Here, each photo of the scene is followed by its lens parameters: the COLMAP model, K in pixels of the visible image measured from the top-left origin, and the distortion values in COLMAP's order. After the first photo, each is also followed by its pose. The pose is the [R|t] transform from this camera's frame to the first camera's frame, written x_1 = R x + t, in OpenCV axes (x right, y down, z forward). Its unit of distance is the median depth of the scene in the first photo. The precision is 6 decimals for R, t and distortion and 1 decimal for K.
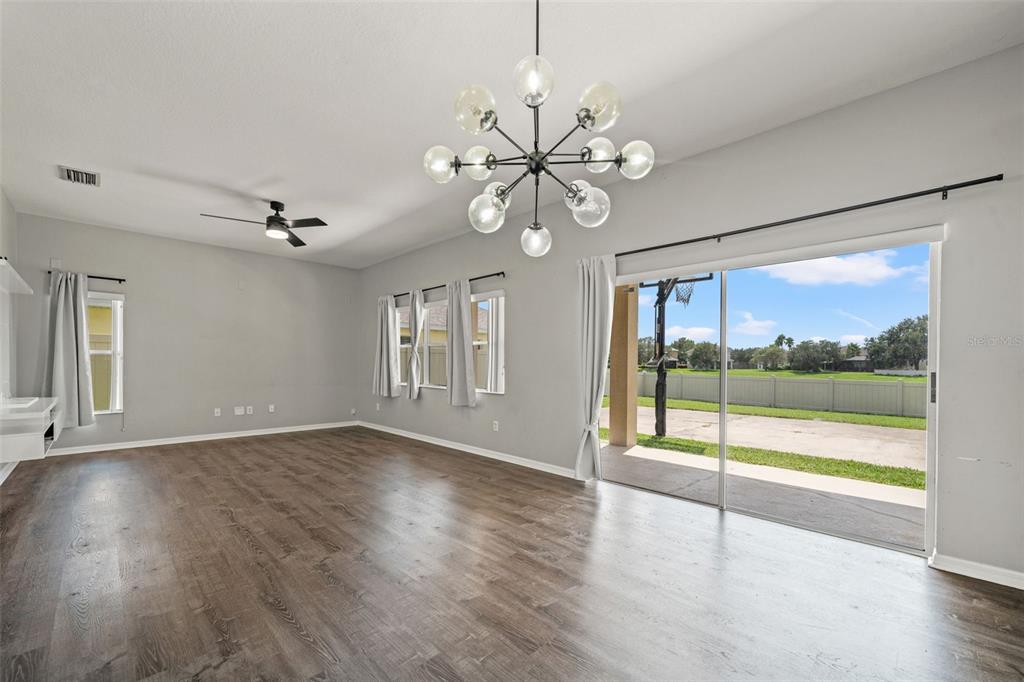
lens RADIAL K [[415.1, 0, 514.3], [0, 415.1, 365.7], [0, 0, 1]] dist [0.003296, 0.000038]
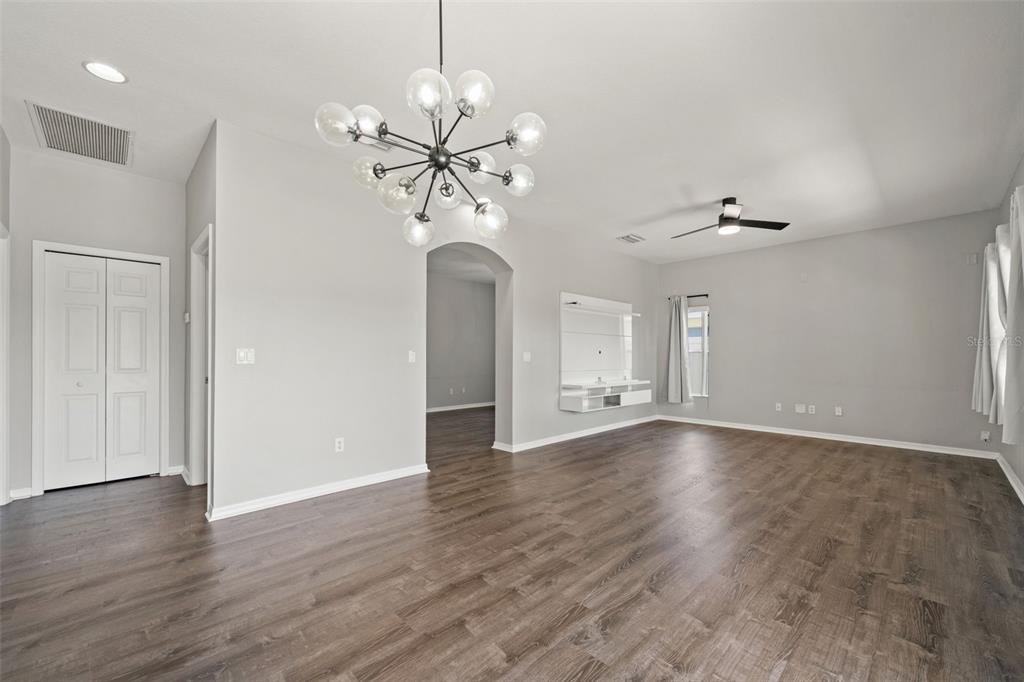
lens RADIAL K [[415.1, 0, 515.5], [0, 415.1, 356.7], [0, 0, 1]] dist [0.003296, 0.000038]
pose [[-0.016188, -0.006050, -0.999851, 0.487139], [-0.008497, 0.999946, -0.005913, -0.000249], [0.999833, 0.008400, -0.016239, 0.558200]]
